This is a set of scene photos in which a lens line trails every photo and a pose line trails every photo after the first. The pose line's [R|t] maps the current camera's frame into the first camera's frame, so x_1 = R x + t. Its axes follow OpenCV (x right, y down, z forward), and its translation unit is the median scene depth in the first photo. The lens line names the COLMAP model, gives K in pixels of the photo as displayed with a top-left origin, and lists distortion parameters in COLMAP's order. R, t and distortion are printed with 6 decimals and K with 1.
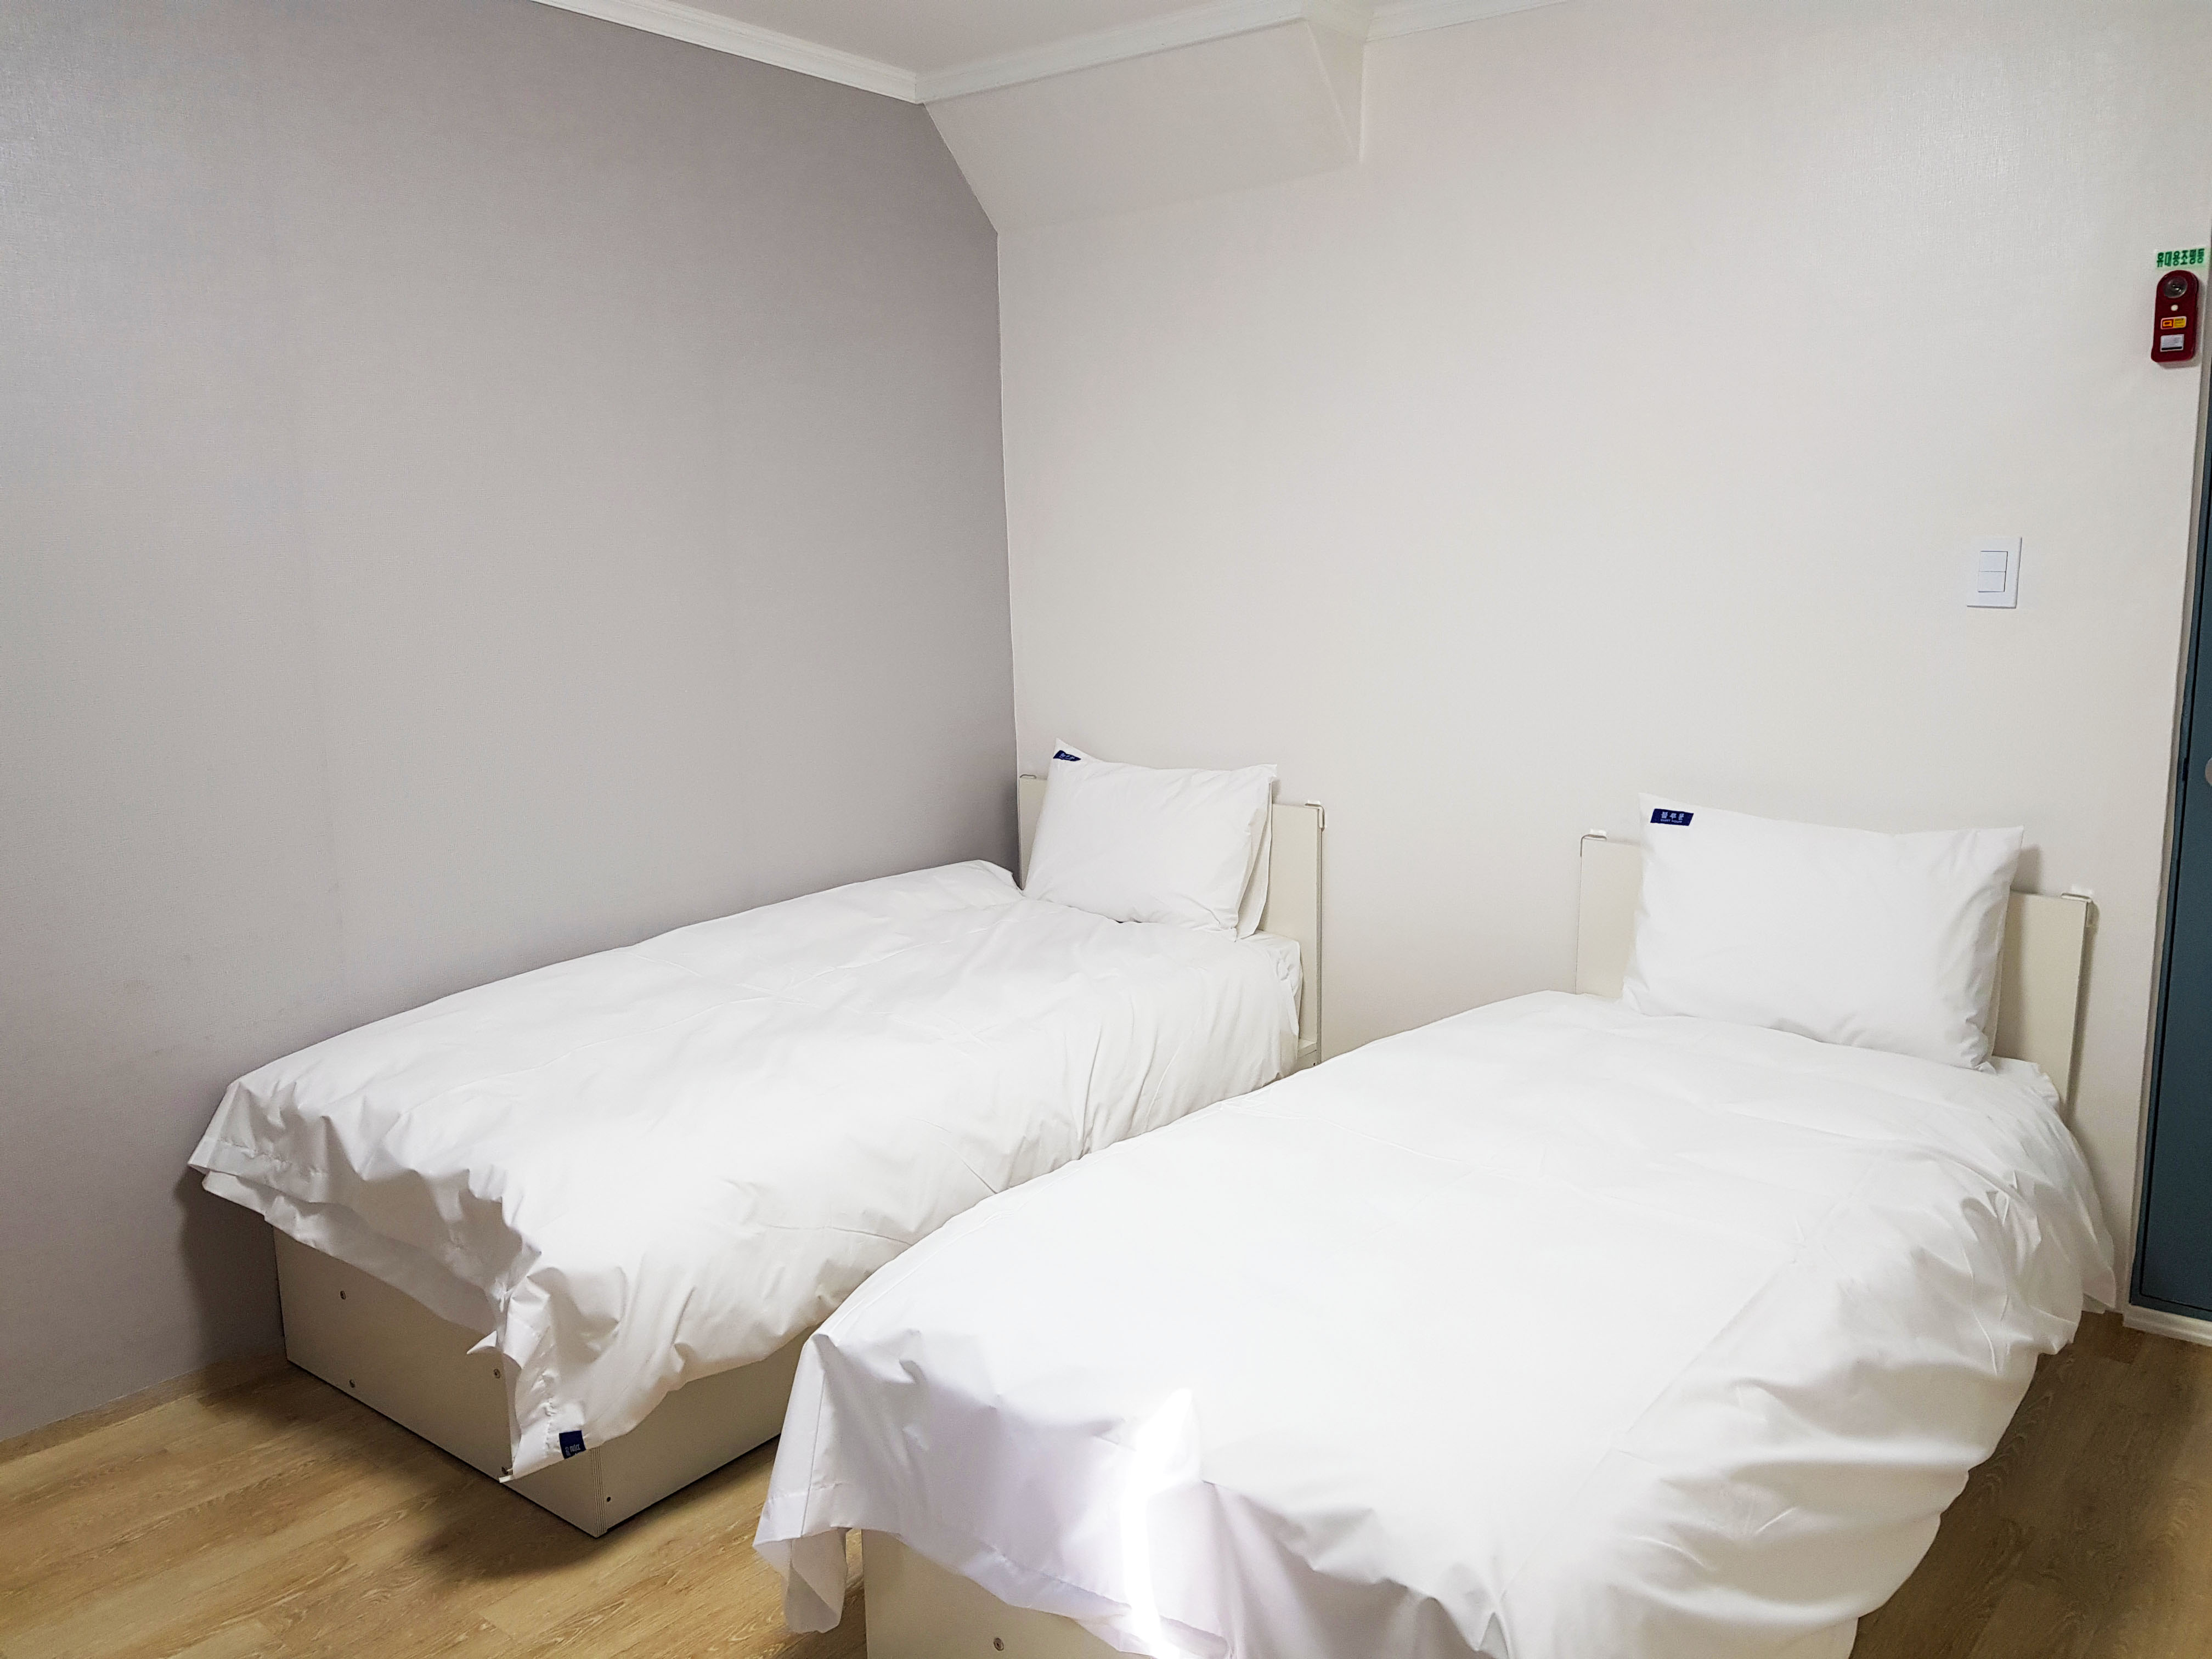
lens RADIAL K [[1718.0, 0, 1055.3], [0, 1718.0, 829.1], [0, 0, 1]] dist [0.070115, -0.081655]
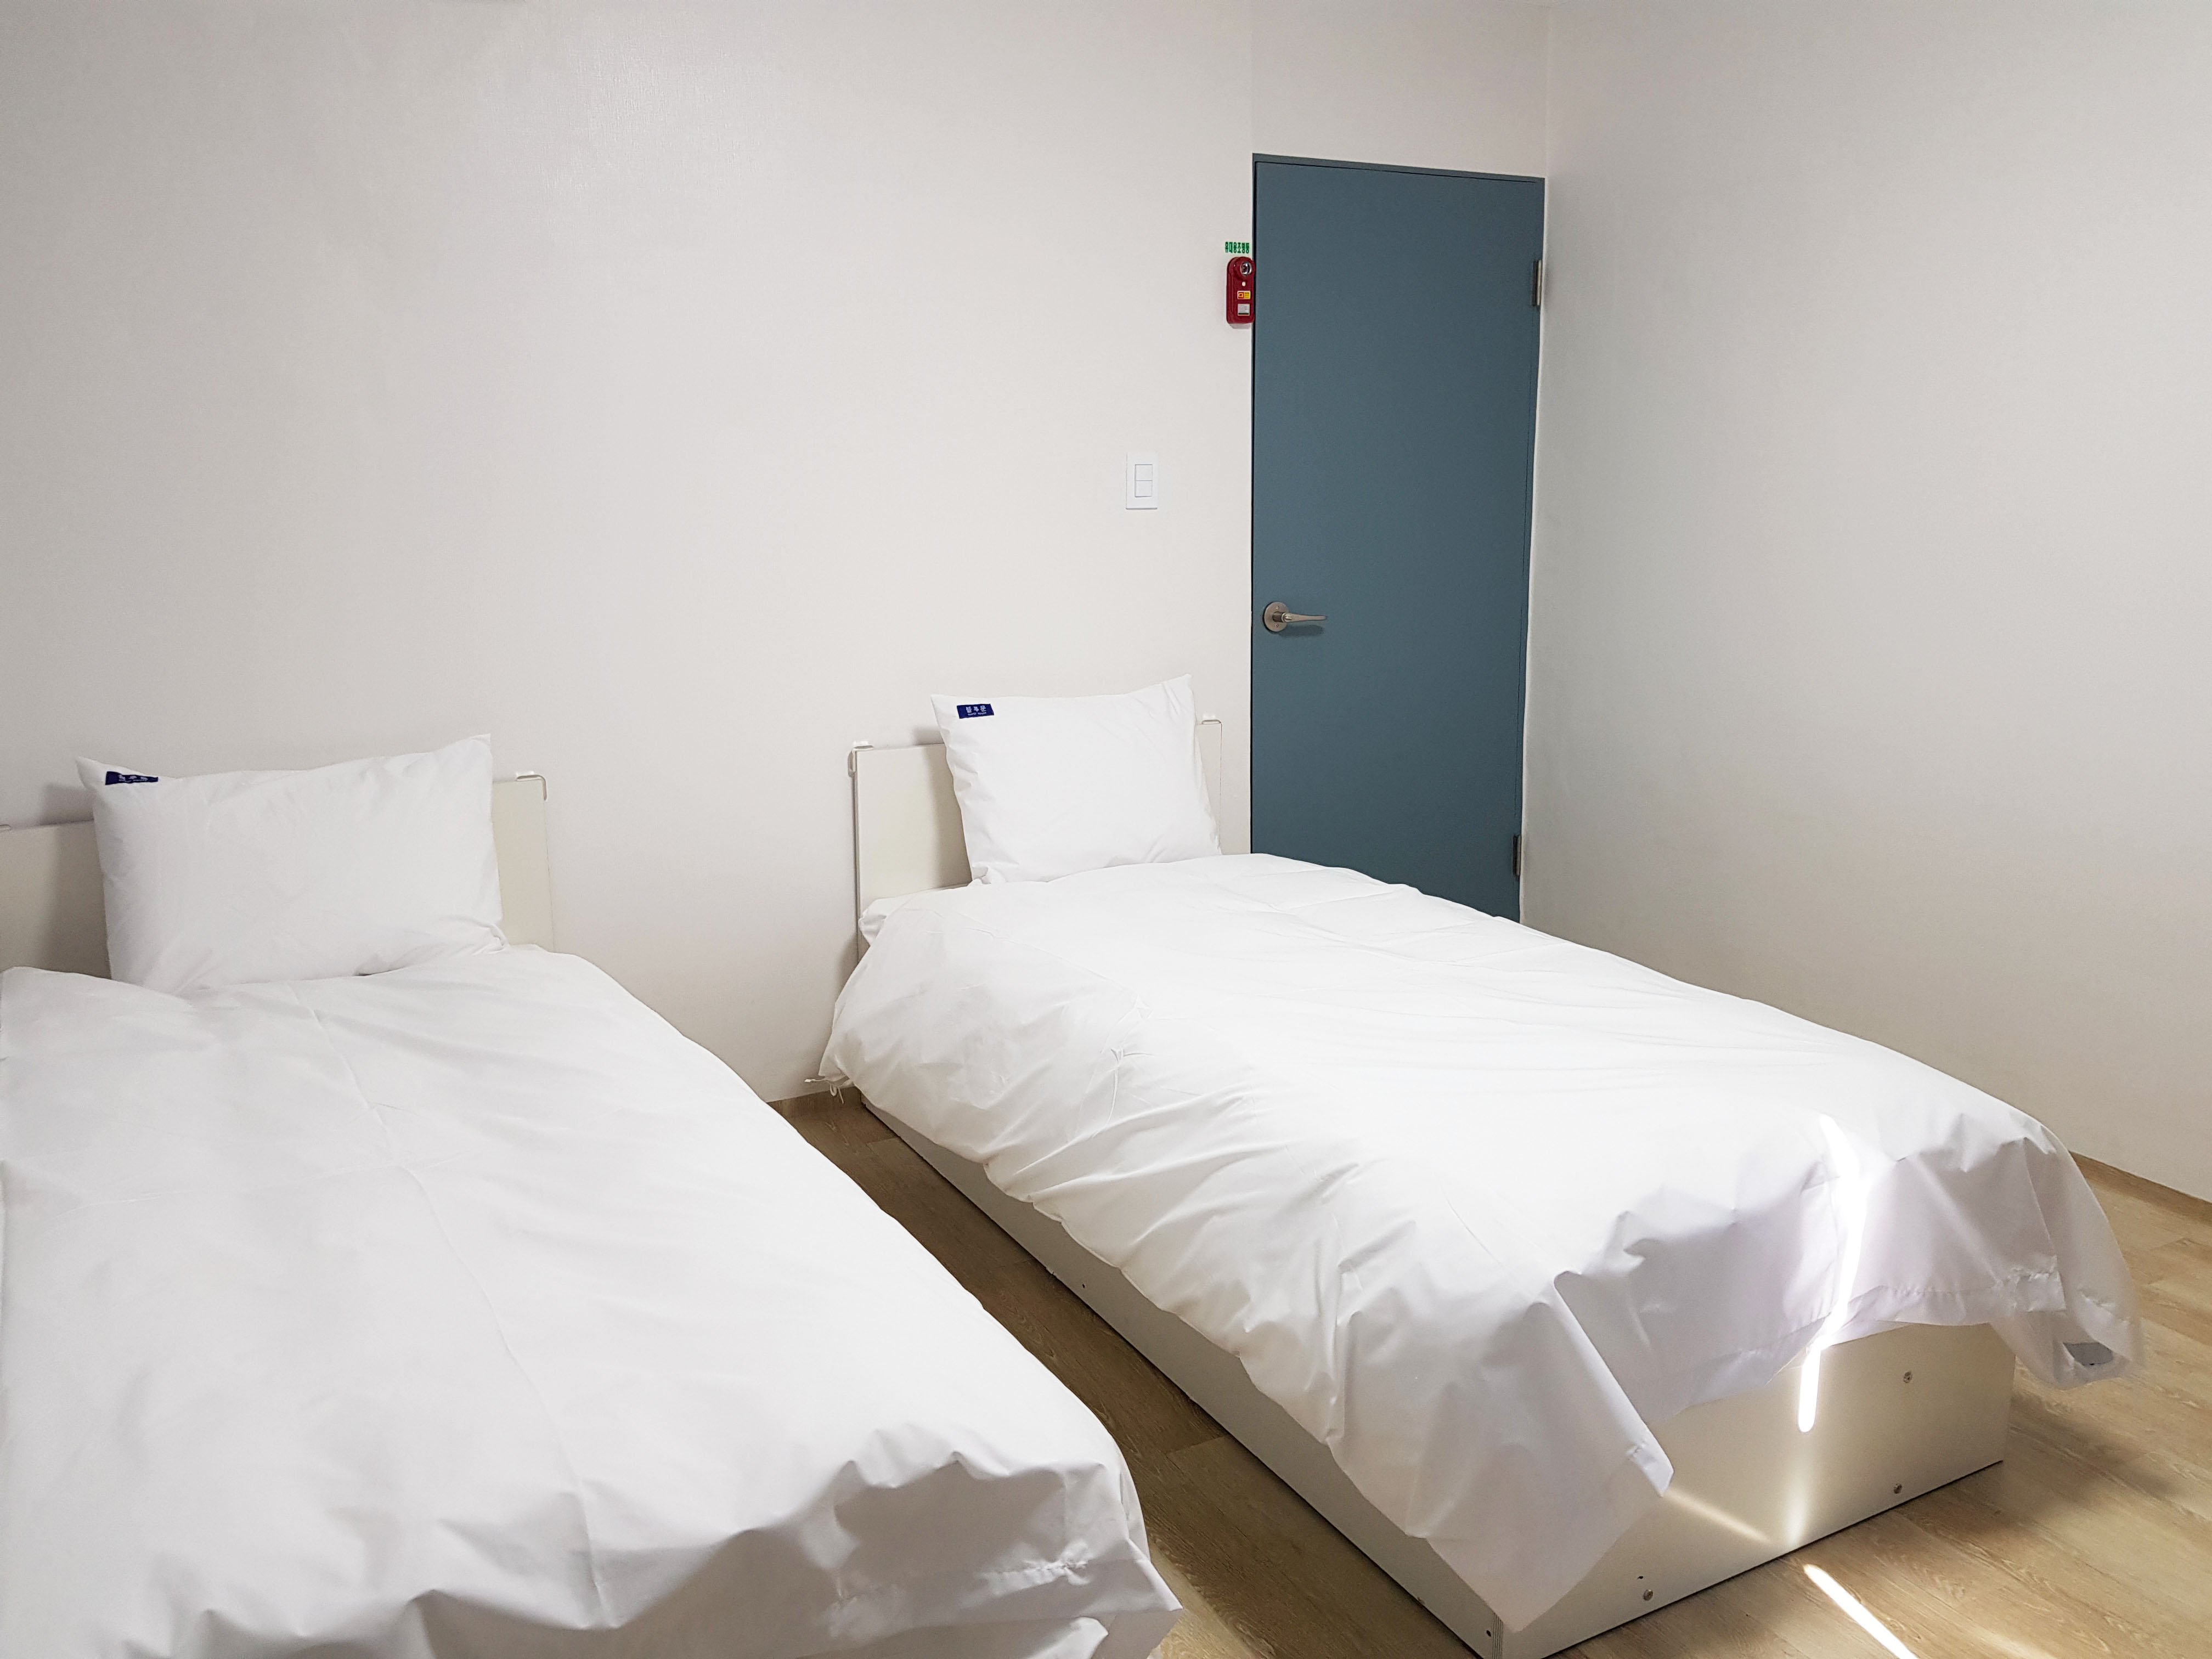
lens RADIAL K [[1747.4, 0, 1078.2], [0, 1747.4, 819.9], [0, 0, 1]] dist [0.140719, -0.253327]
pose [[0.364316, -0.176133, 0.914468, -0.701237], [0.171367, 0.977863, 0.120072, -0.066153], [-0.915373, 0.112965, 0.386435, 0.566850]]
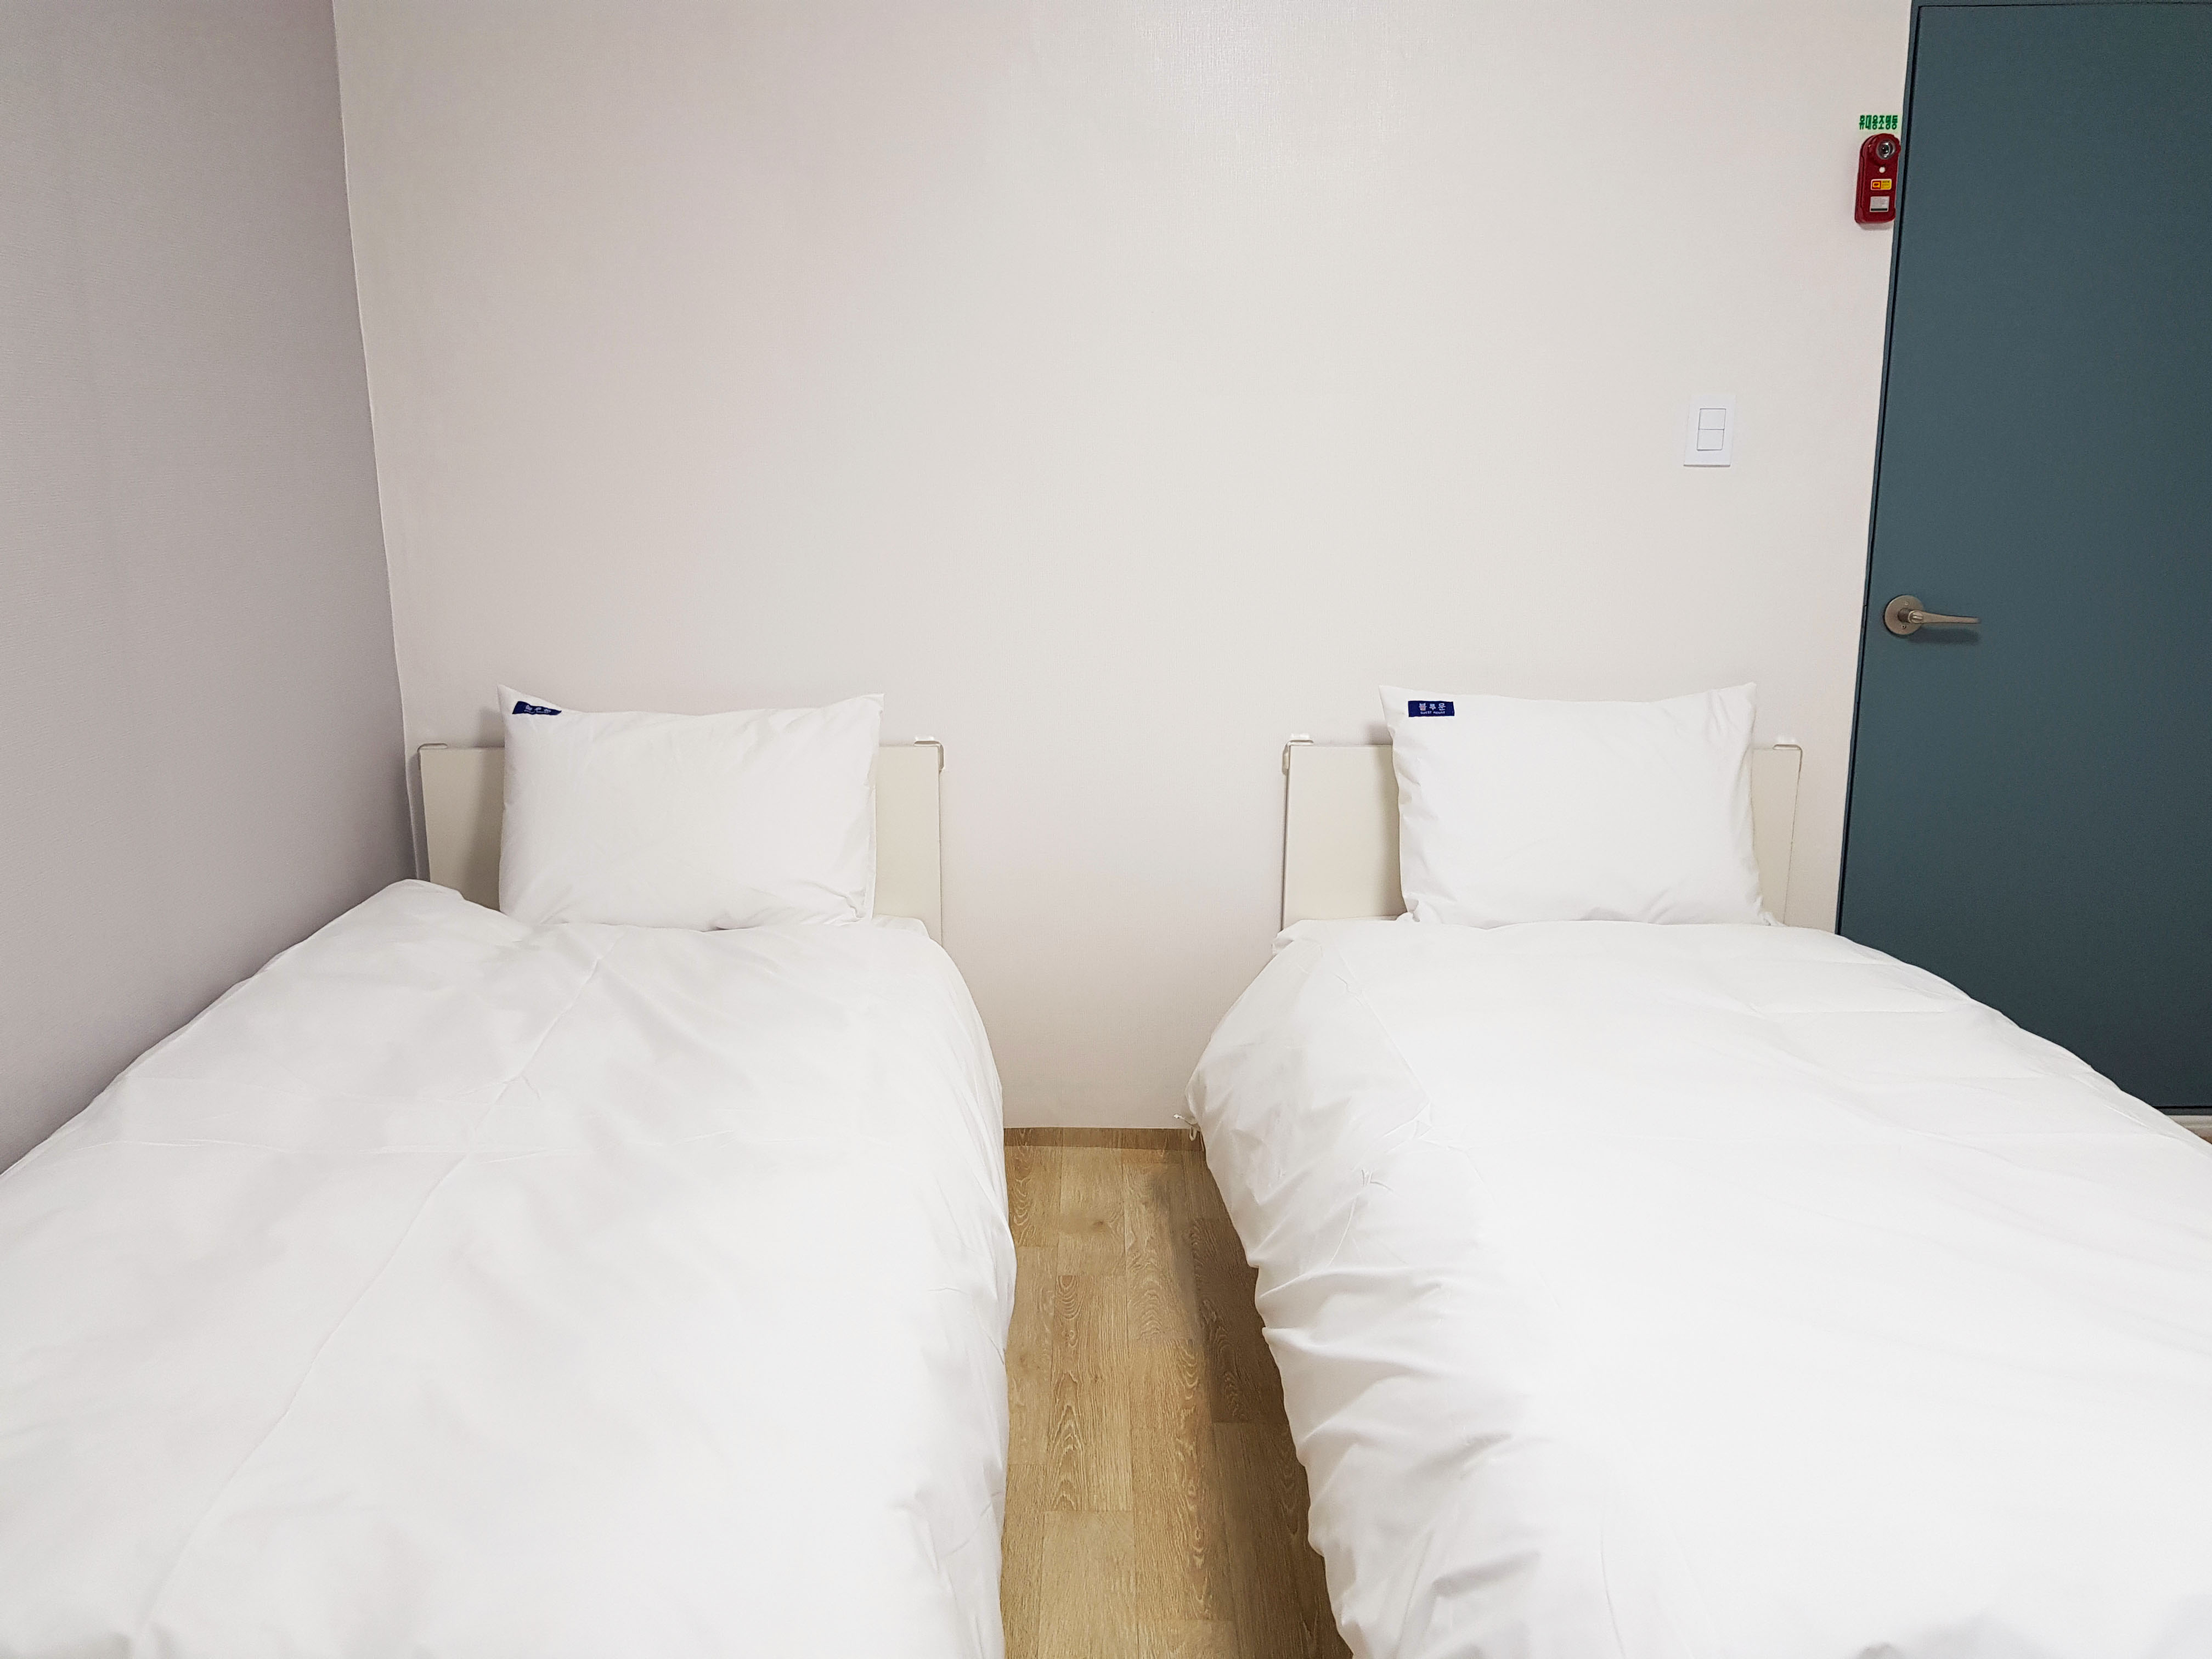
lens RADIAL K [[1747.4, 0, 1078.2], [0, 1747.4, 819.9], [0, 0, 1]] dist [0.140719, -0.253327]
pose [[0.751166, -0.127127, 0.647757, -0.414768], [0.106030, 0.991776, 0.071686, -0.037403], [-0.651543, 0.014834, 0.758467, 0.465392]]
